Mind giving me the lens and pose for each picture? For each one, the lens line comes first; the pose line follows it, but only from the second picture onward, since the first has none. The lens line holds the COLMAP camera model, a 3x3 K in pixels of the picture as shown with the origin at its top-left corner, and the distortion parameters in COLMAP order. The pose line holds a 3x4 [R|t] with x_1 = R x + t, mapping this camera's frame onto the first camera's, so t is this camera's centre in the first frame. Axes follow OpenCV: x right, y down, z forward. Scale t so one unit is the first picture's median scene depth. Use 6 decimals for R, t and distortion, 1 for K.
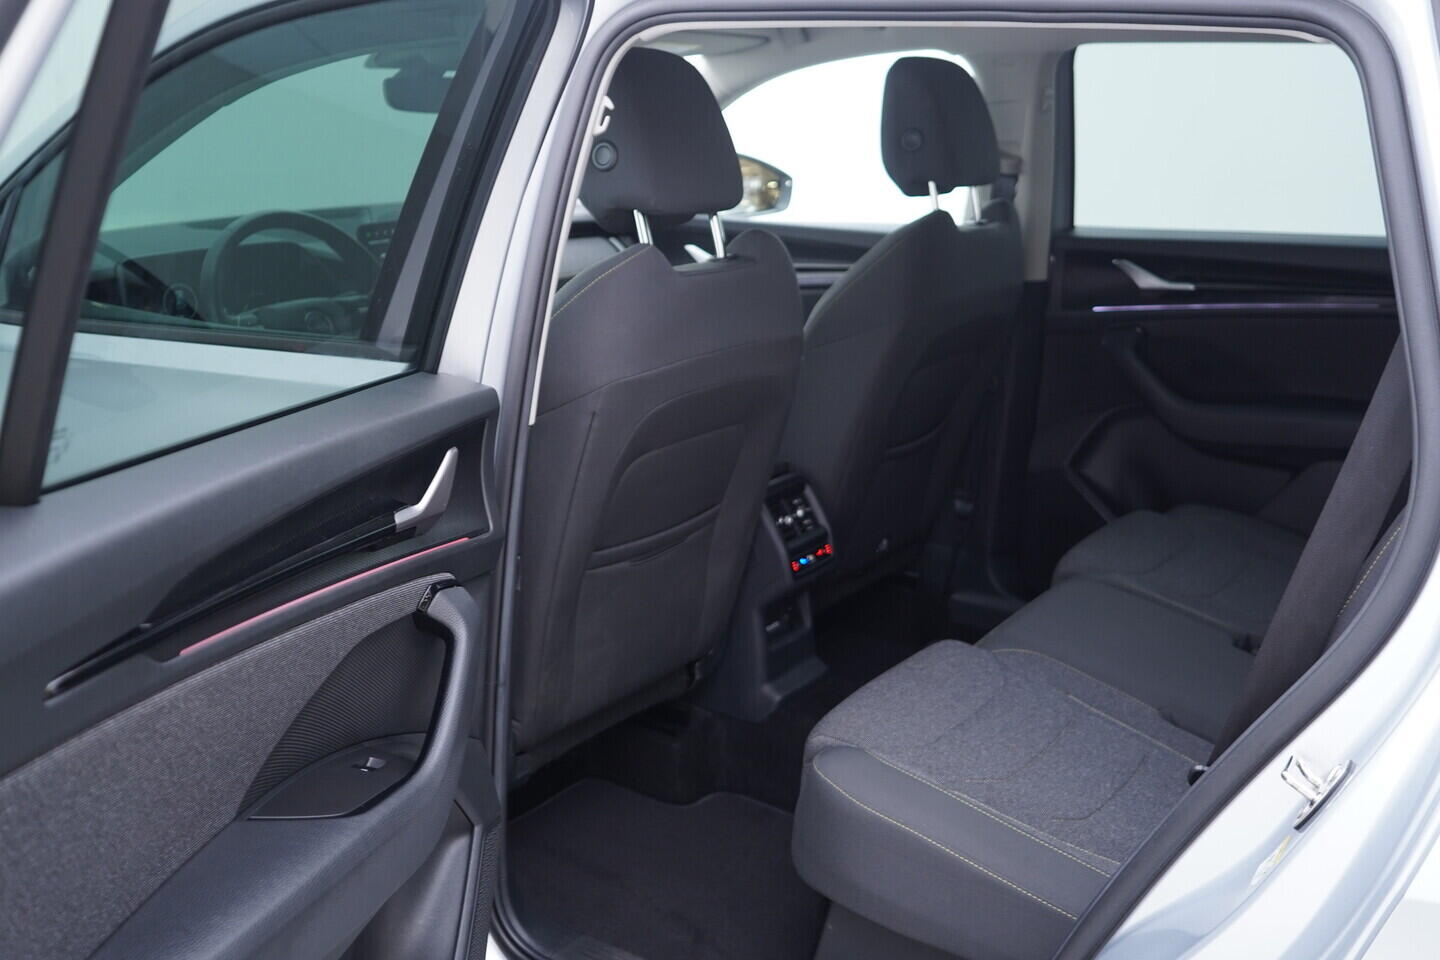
lens RADIAL K [[1486.8, 0, 715.6], [0, 1486.8, 485.4], [0, 0, 1]] dist [-0.005903, 0.000000]
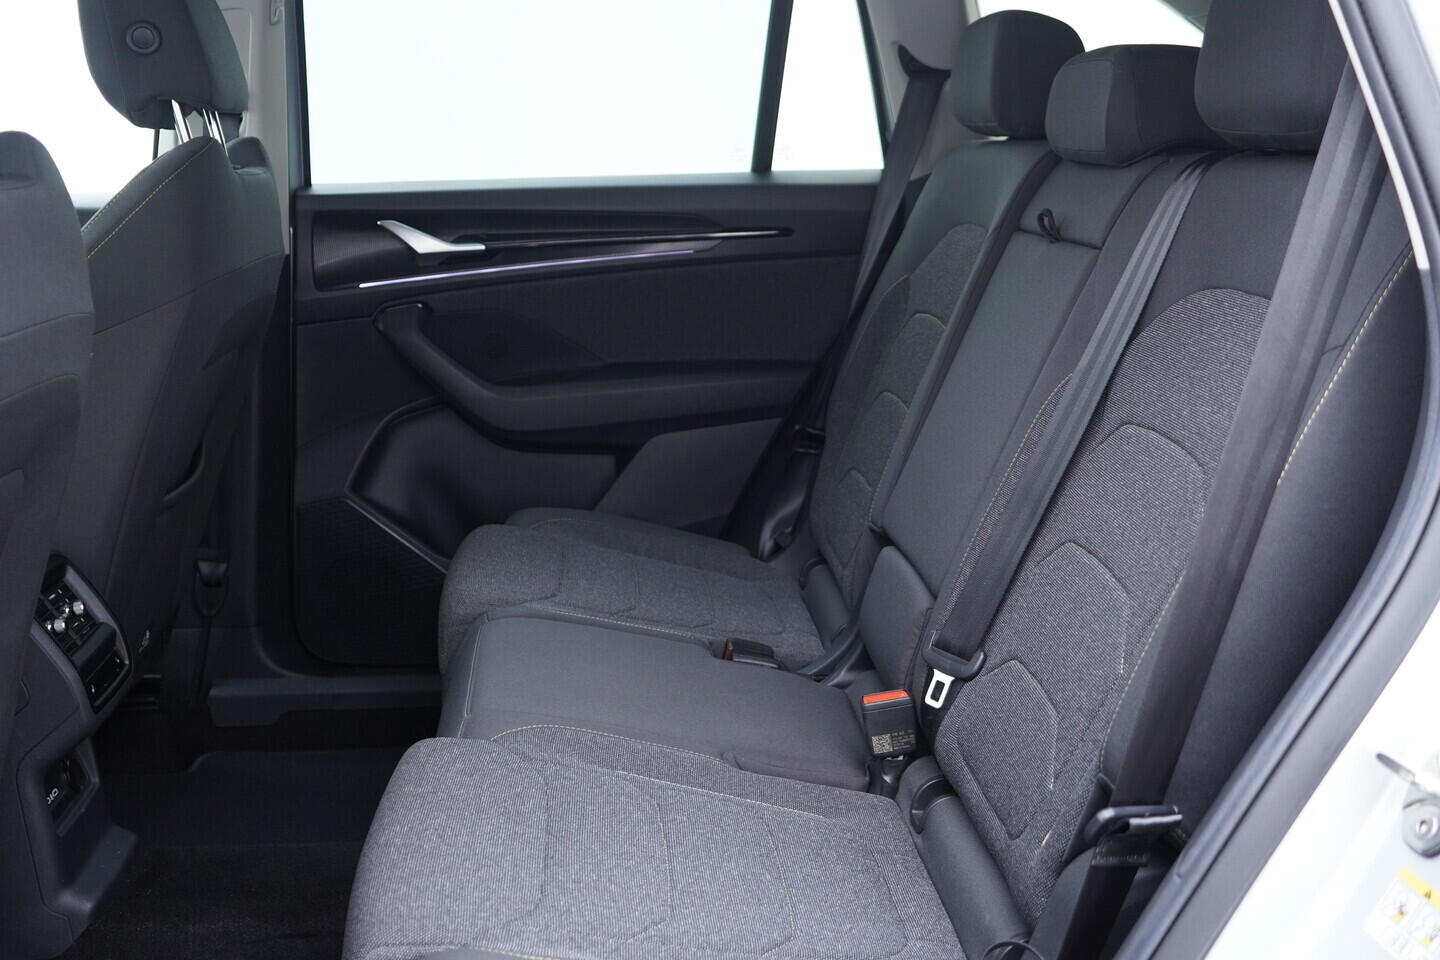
lens RADIAL K [[1486.8, 0, 721.5], [0, 1486.8, 480.7], [0, 0, 1]] dist [-0.005903, 0.000000]
pose [[0.760495, -0.145841, 0.632754, -0.113099], [0.170851, 0.985058, 0.021699, -0.002093], [-0.626464, 0.091605, 0.774048, 0.295326]]
